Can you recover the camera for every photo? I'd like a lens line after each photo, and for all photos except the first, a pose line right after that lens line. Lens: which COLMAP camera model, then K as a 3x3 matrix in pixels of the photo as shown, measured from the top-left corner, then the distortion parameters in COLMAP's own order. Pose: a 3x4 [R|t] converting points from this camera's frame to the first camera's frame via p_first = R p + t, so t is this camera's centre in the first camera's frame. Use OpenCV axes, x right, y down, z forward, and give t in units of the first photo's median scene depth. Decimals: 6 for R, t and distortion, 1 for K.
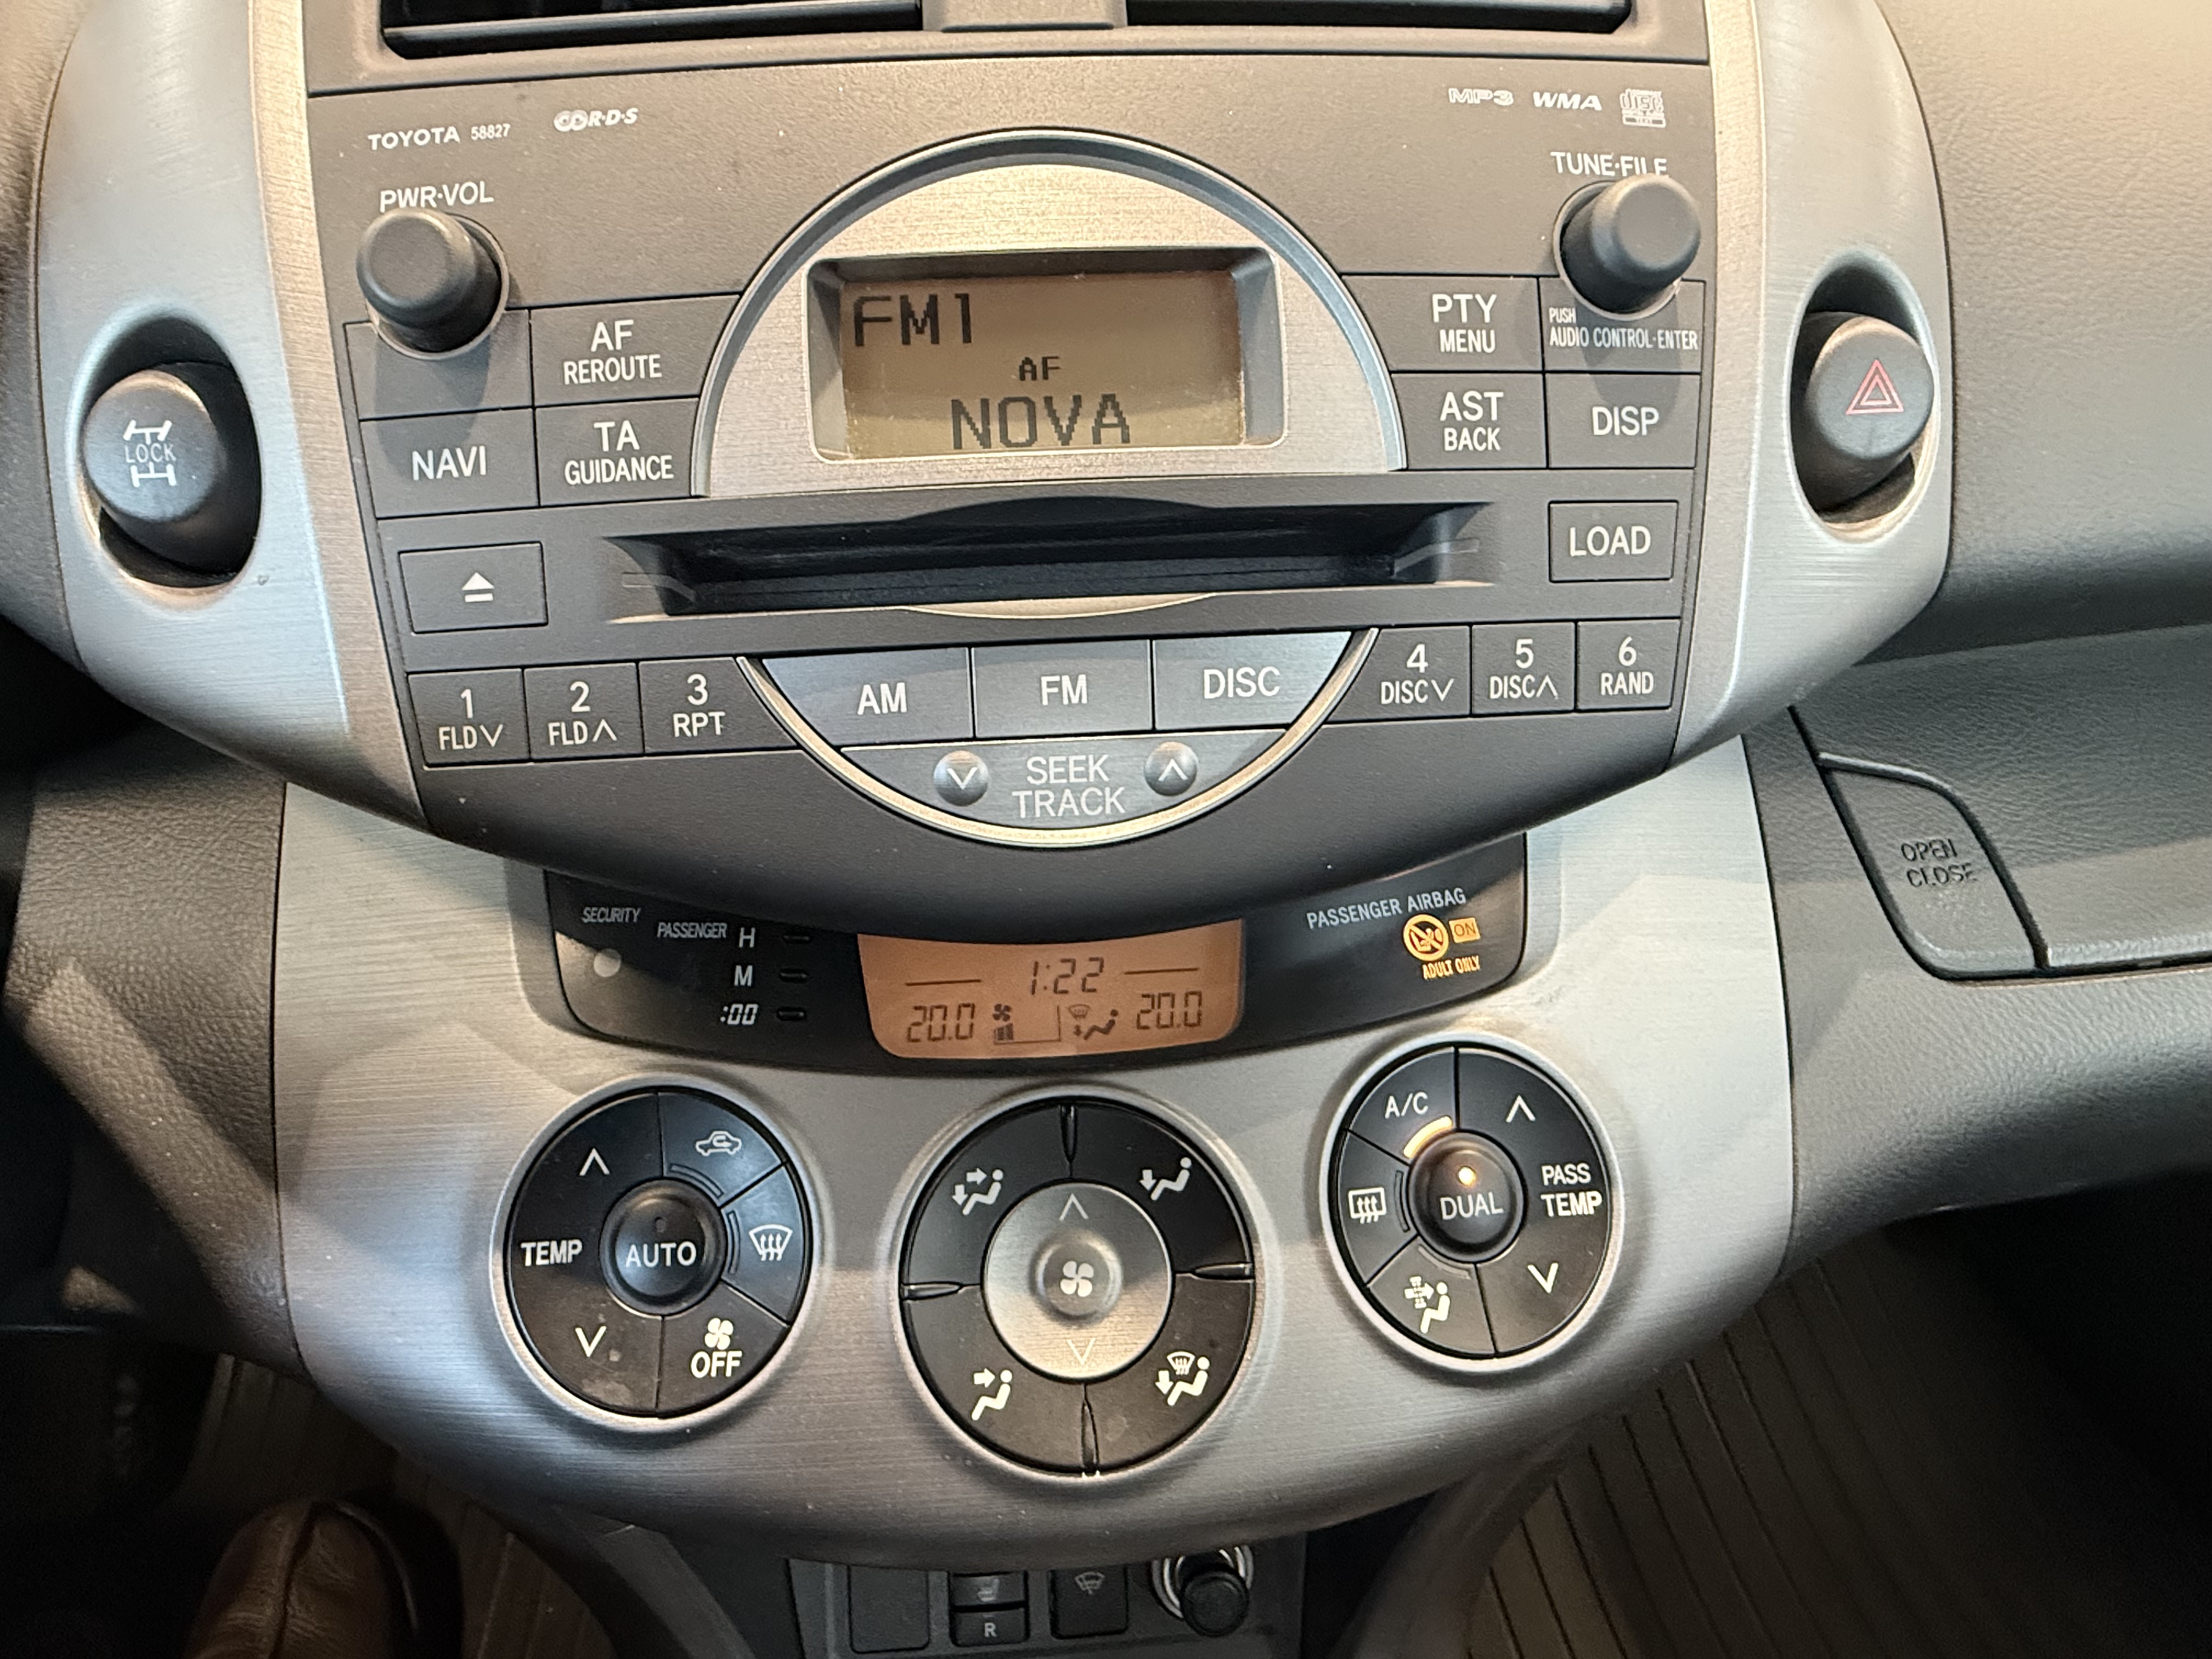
lens RADIAL K [[1253.6, 0, 1020.8], [0, 1253.6, 841.0], [0, 0, 1]] dist [-0.004007, 0.003490]
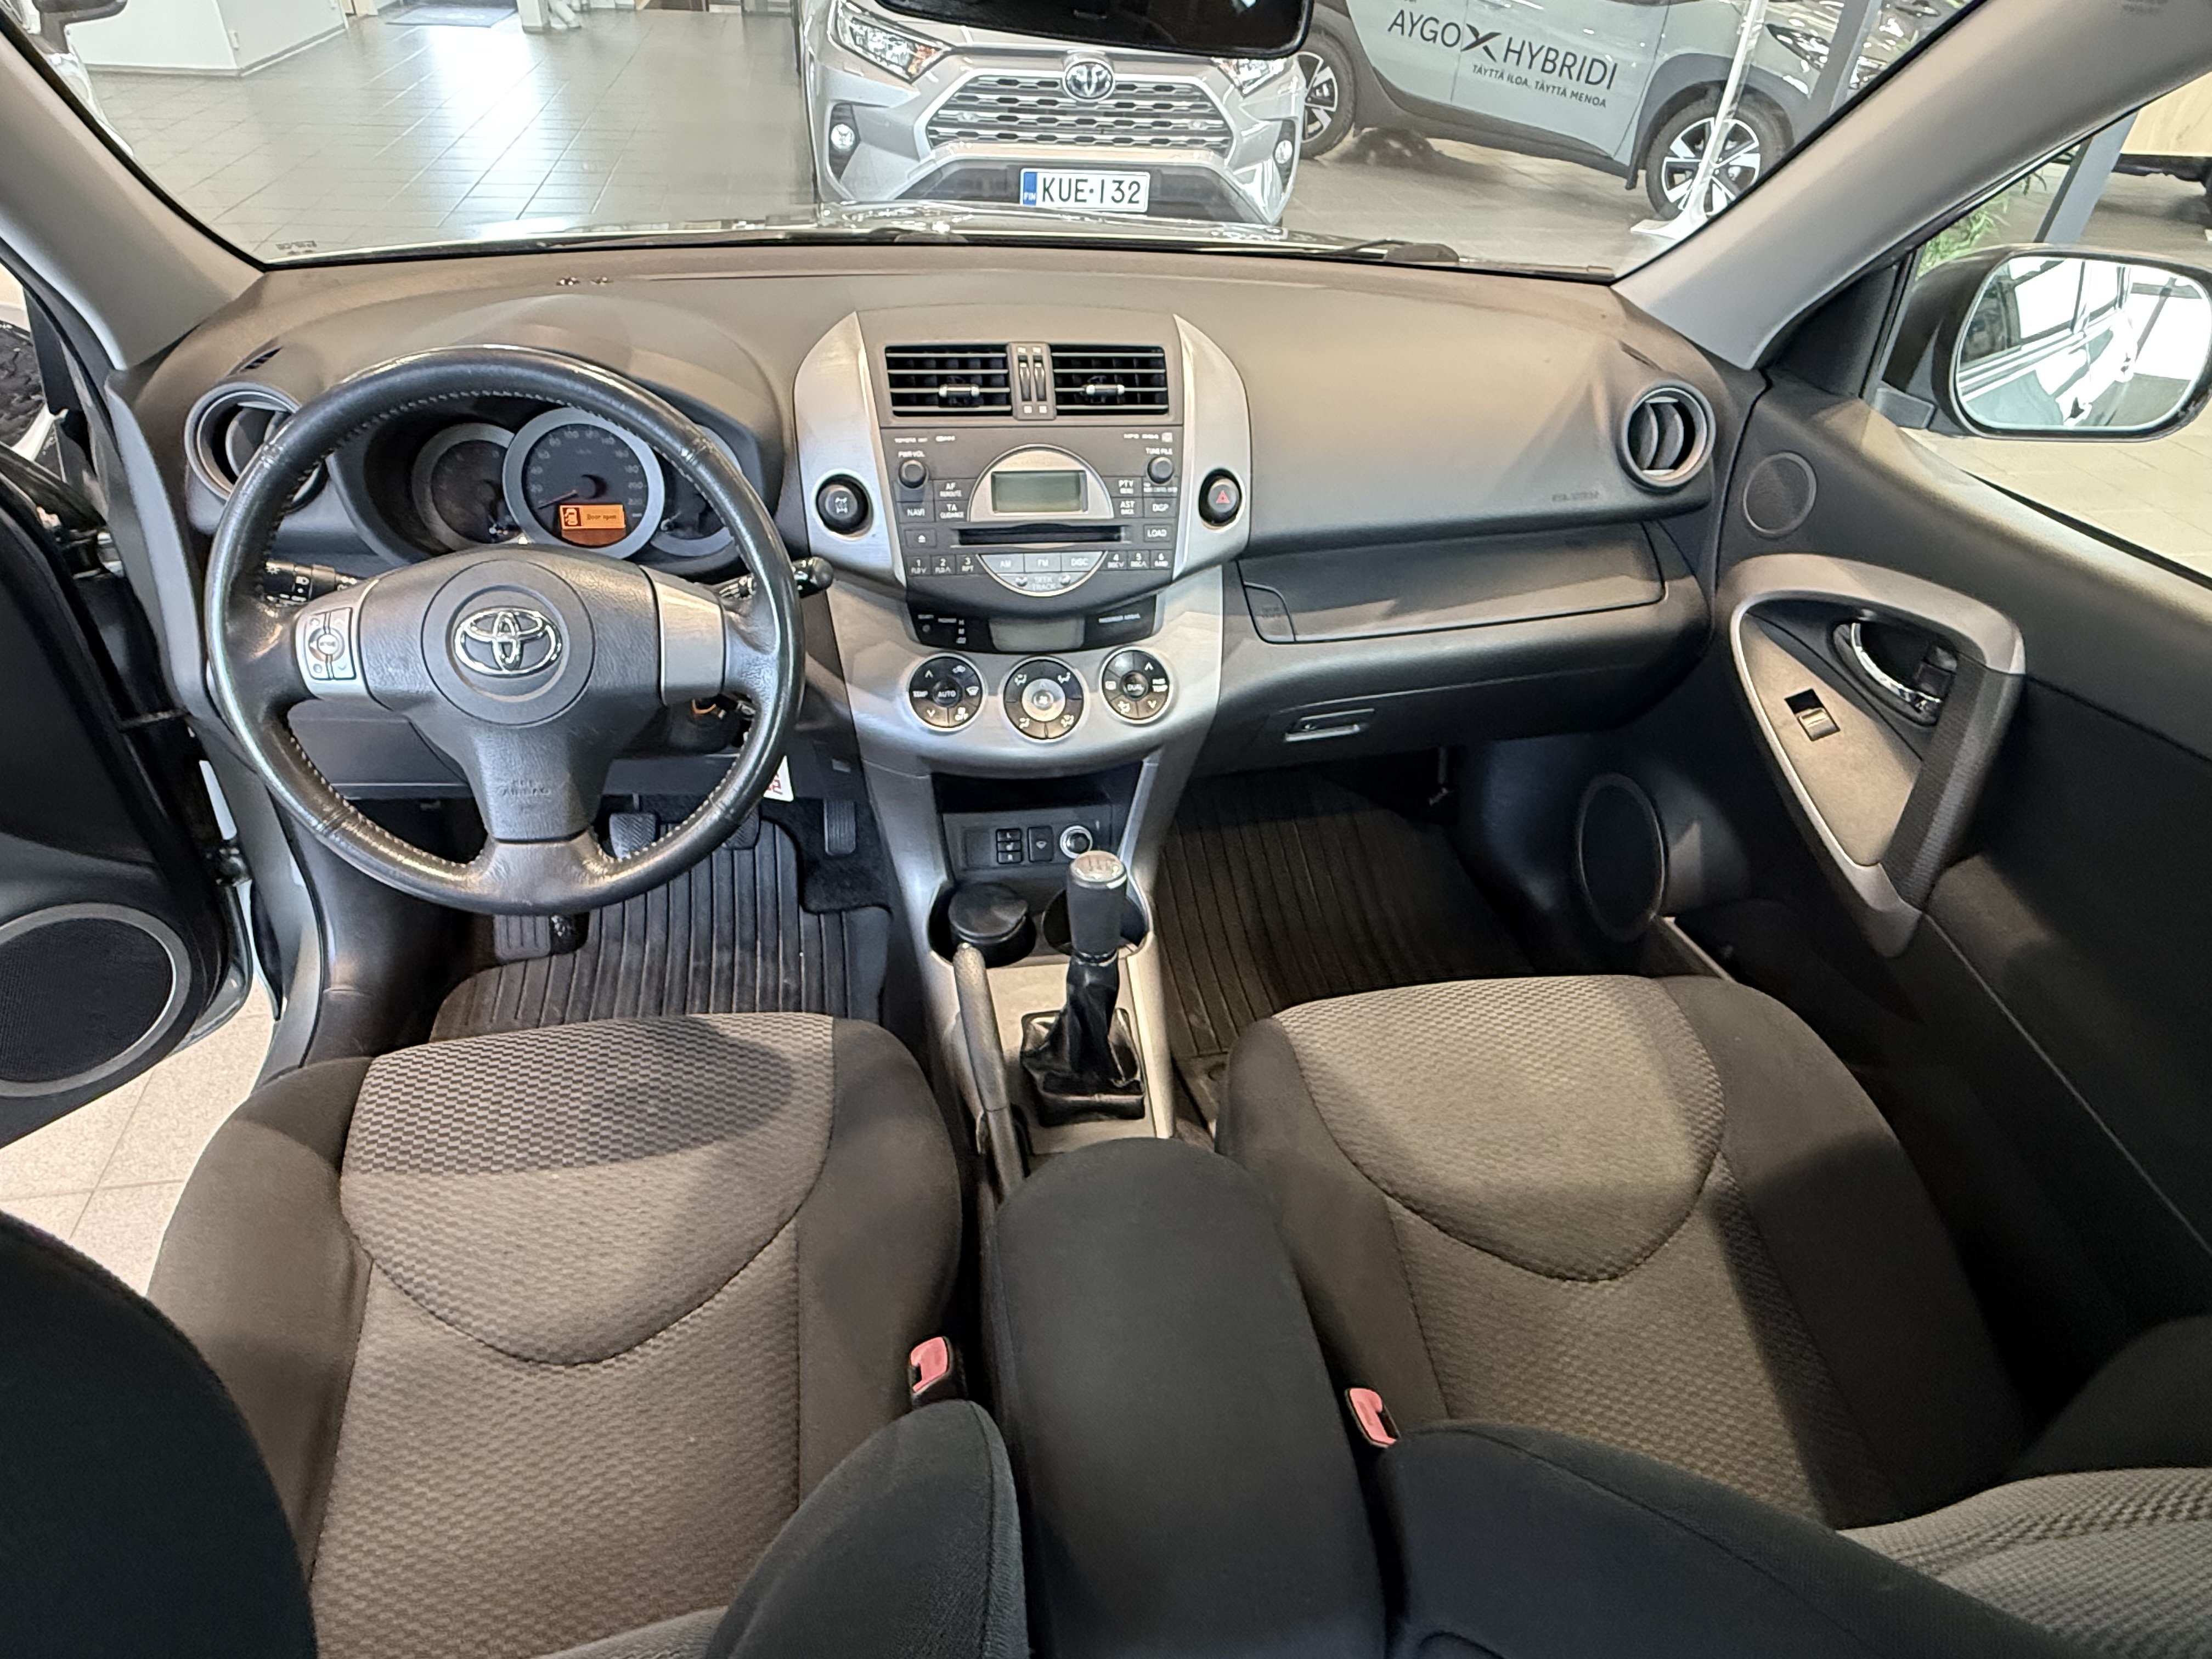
lens RADIAL K [[1253.6, 0, 1091.0], [0, 1253.6, 838.9], [0, 0, 1]] dist [-0.004007, 0.003490]
pose [[0.992142, -0.006828, 0.124928, -0.374474], [-0.008138, 0.992873, 0.118897, 0.342649], [-0.124849, -0.118979, 0.985016, -3.719319]]
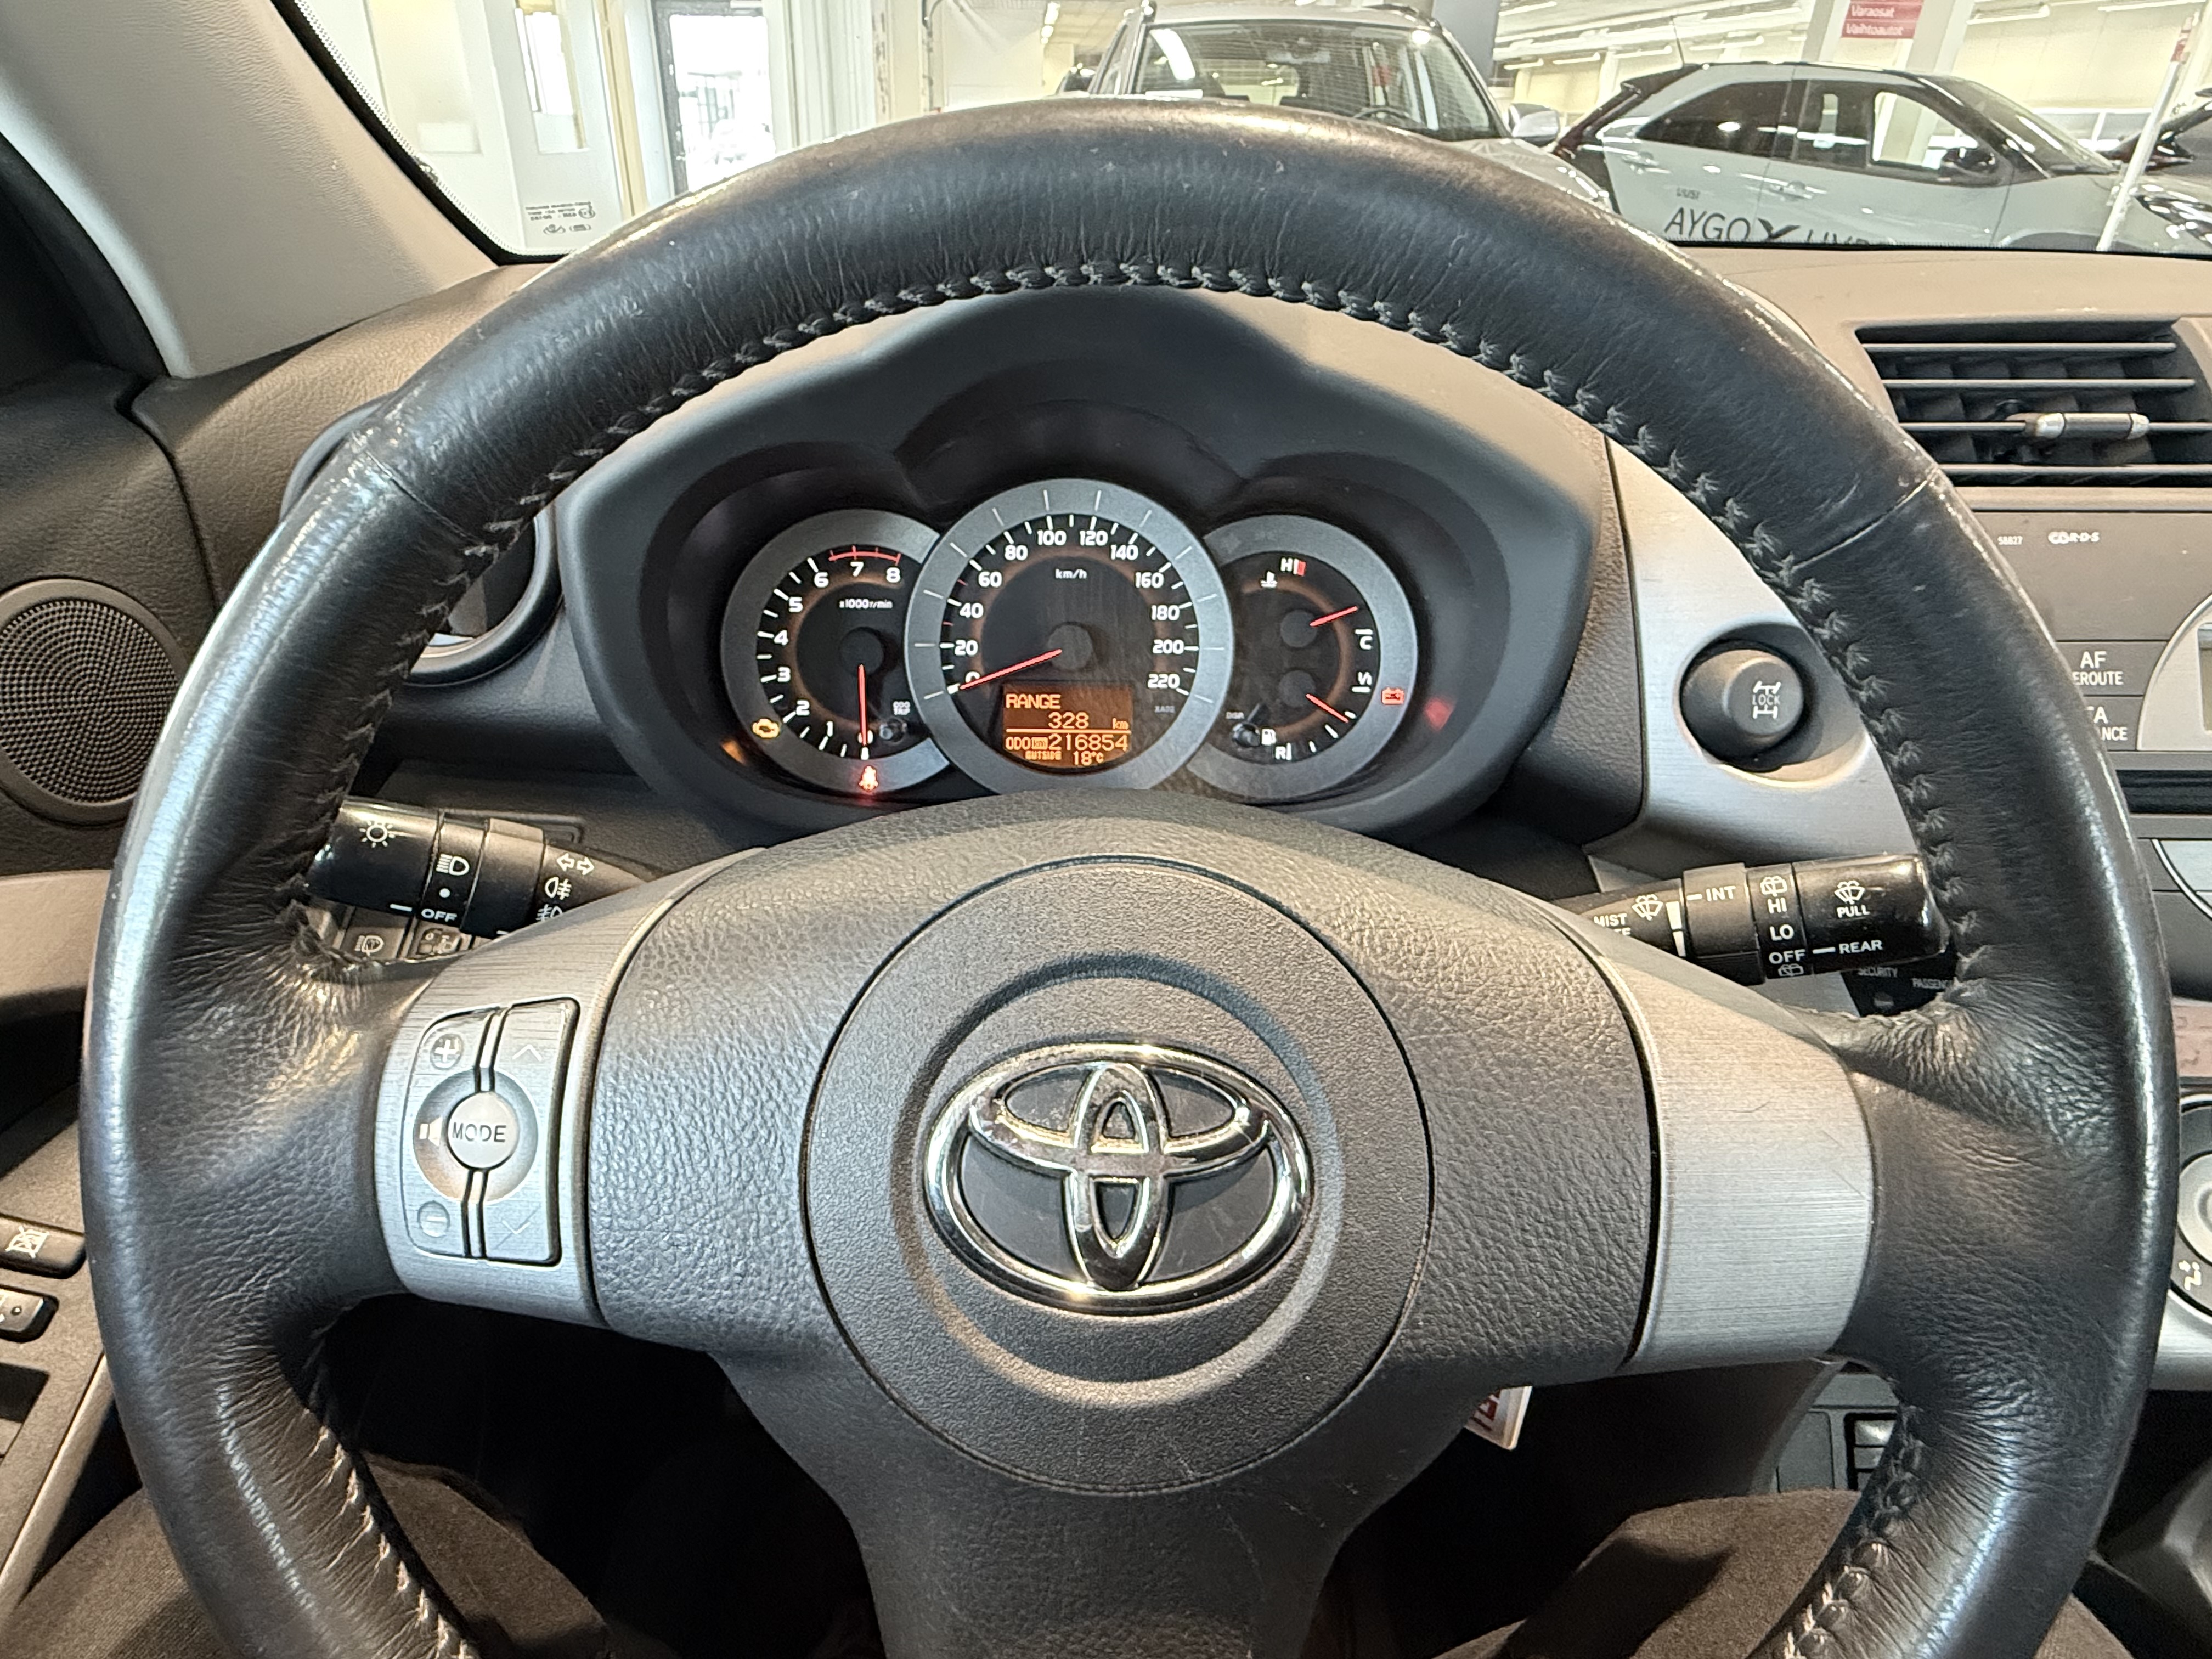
lens RADIAL K [[1253.6, 0, 1046.5], [0, 1253.6, 839.9], [0, 0, 1]] dist [-0.004007, 0.003490]
pose [[0.997689, 0.057891, -0.035580, -1.635852], [-0.058951, 0.997825, -0.029503, -0.000004], [0.033795, 0.031532, 0.998931, -0.796015]]
